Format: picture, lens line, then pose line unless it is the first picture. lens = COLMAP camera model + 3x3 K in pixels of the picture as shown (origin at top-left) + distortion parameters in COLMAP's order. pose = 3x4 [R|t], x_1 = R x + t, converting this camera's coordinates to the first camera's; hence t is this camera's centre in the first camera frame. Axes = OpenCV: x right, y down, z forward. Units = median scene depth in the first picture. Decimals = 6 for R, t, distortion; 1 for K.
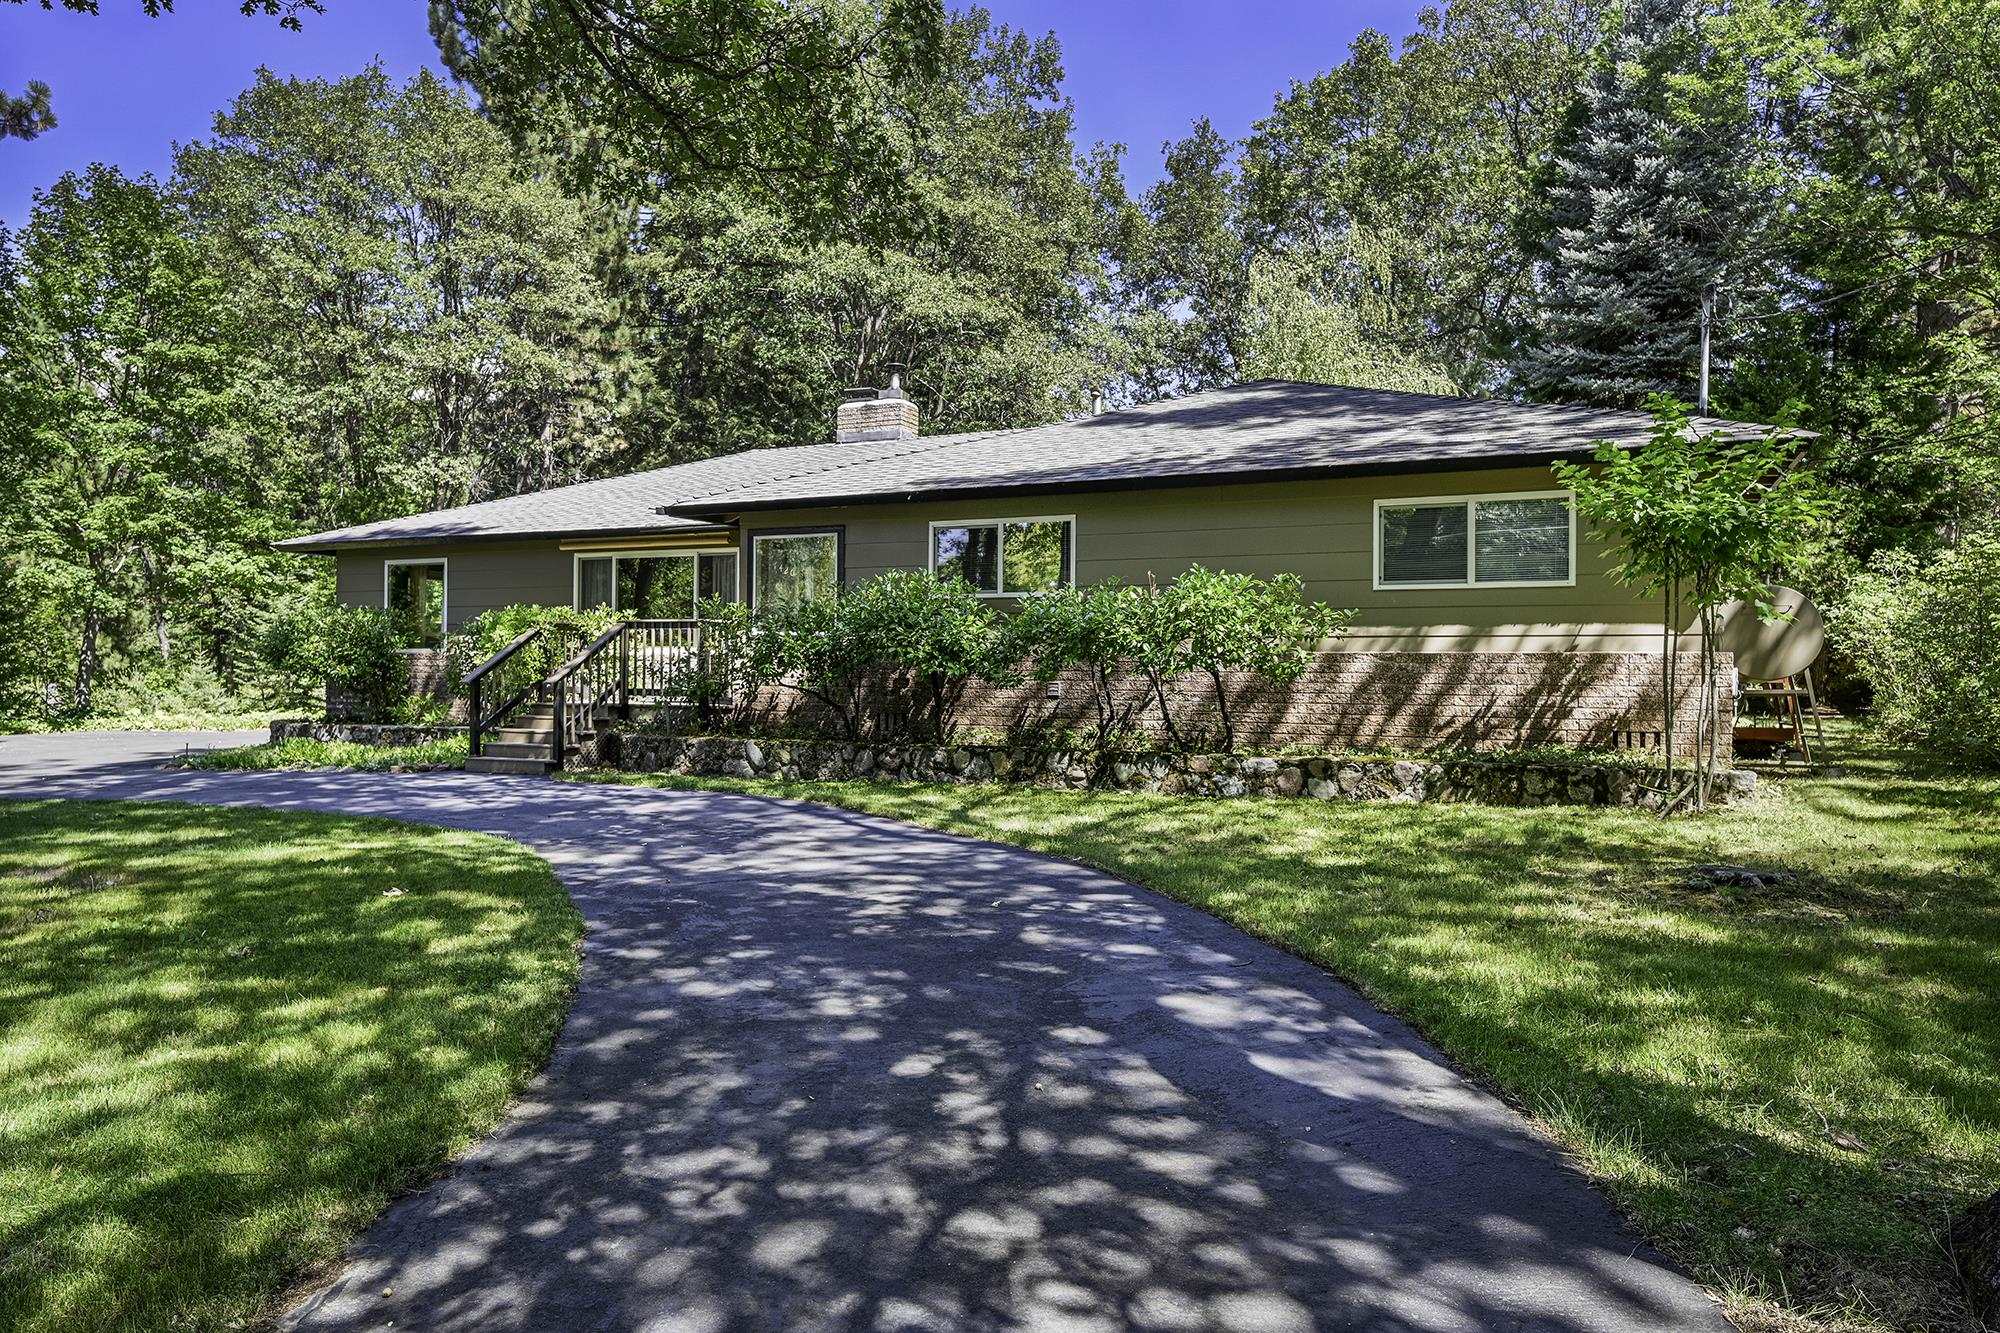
lens RADIAL K [[1375.3, 0, 1000.0], [0, 1375.3, 666.5], [0, 0, 1]] dist [0.035025, 0.002555]
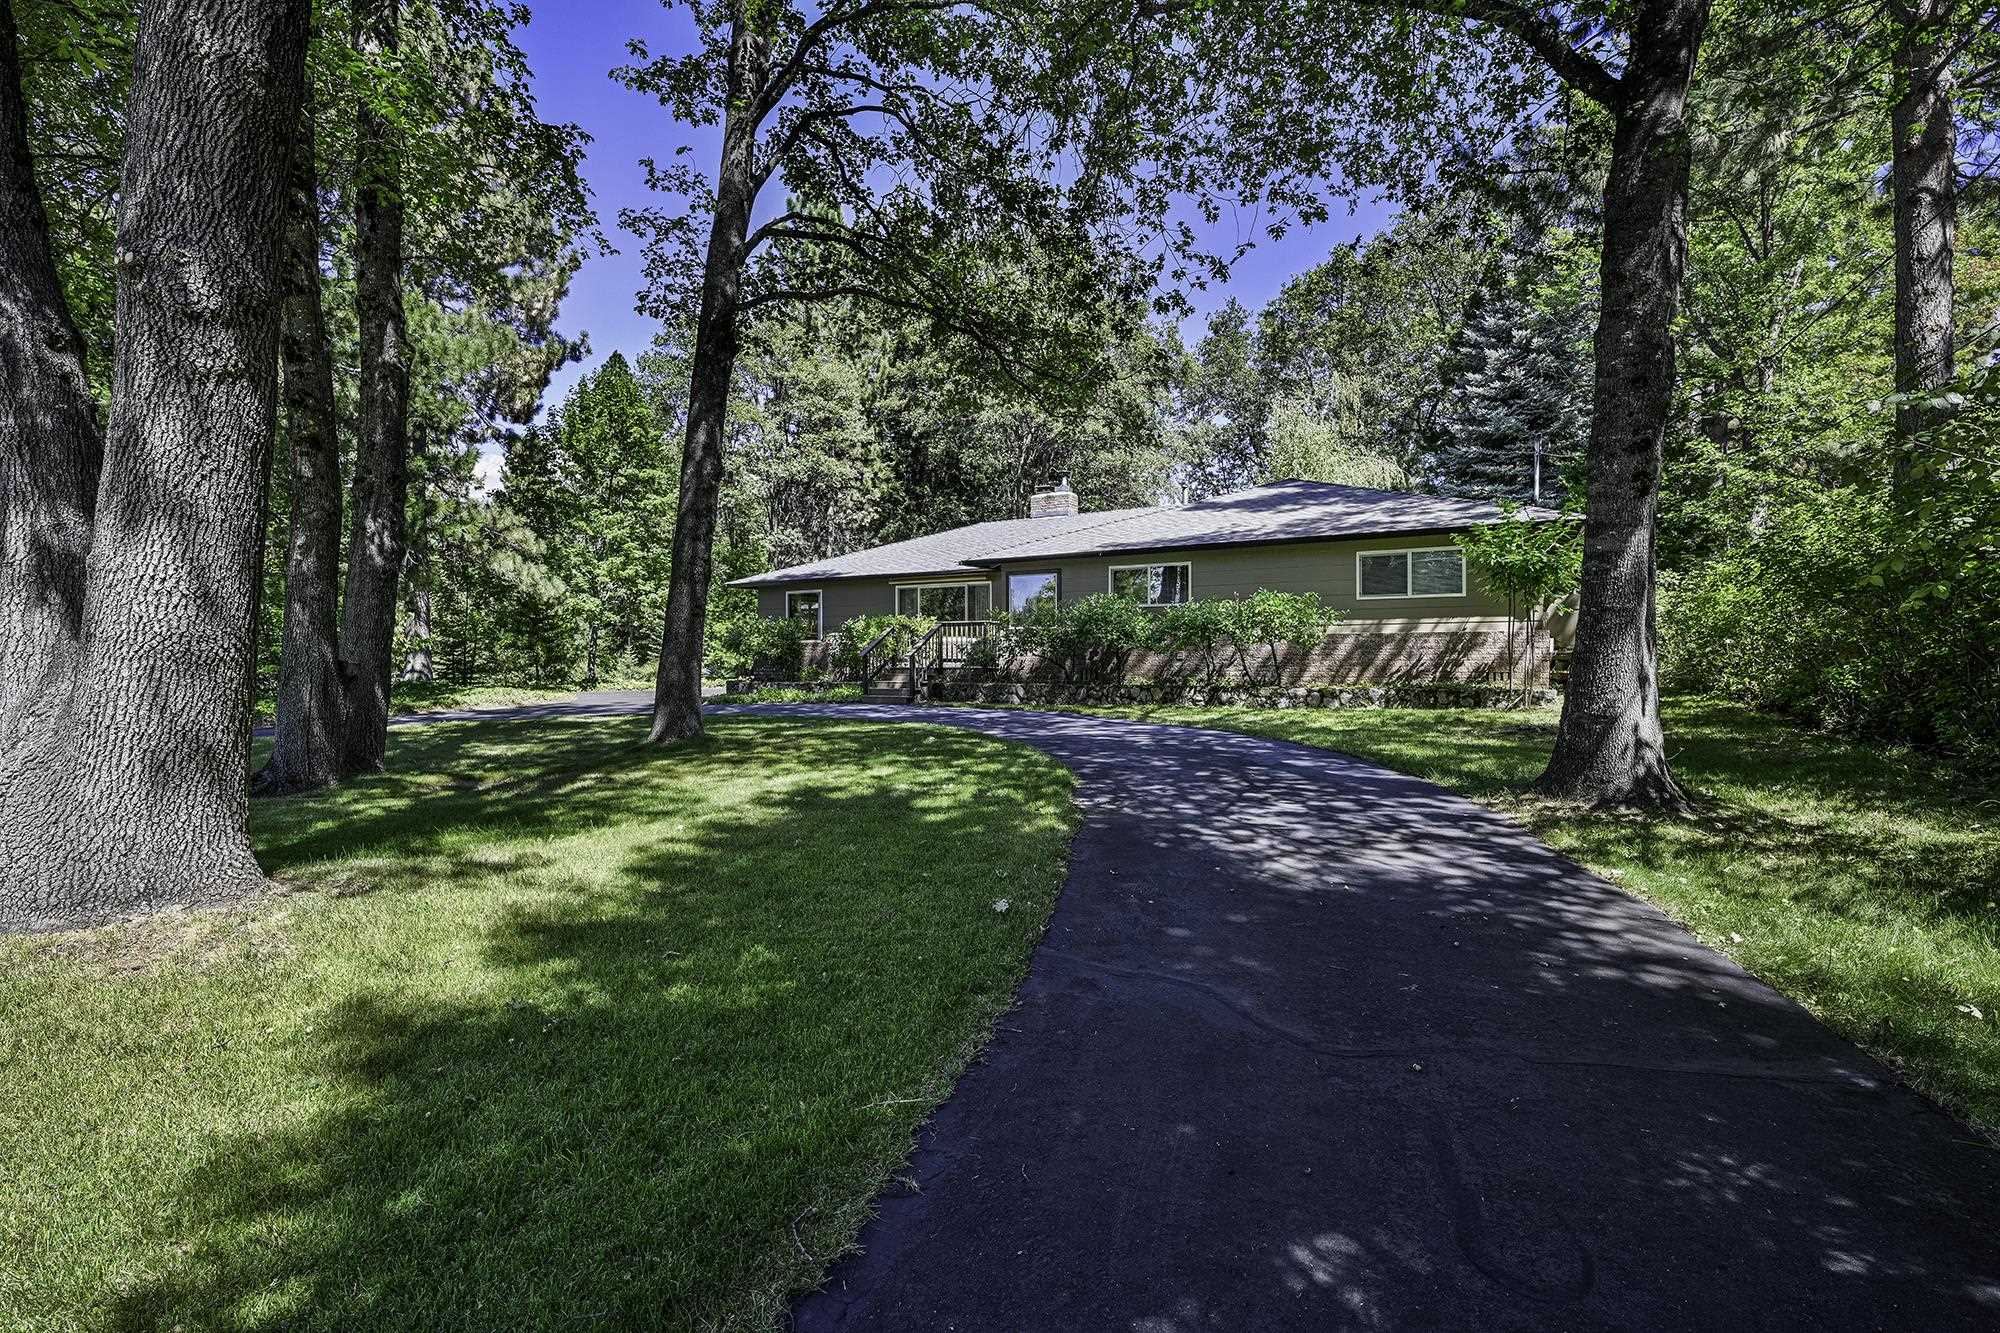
lens RADIAL K [[933.9, 0, 1001.1], [0, 933.9, 658.2], [0, 0, 1]] dist [-0.000380, -0.000165]
pose [[0.995870, -0.010959, -0.090125, -0.057263], [0.011482, 0.999920, 0.005288, 0.006764], [0.090060, -0.006301, 0.995916, -0.183931]]
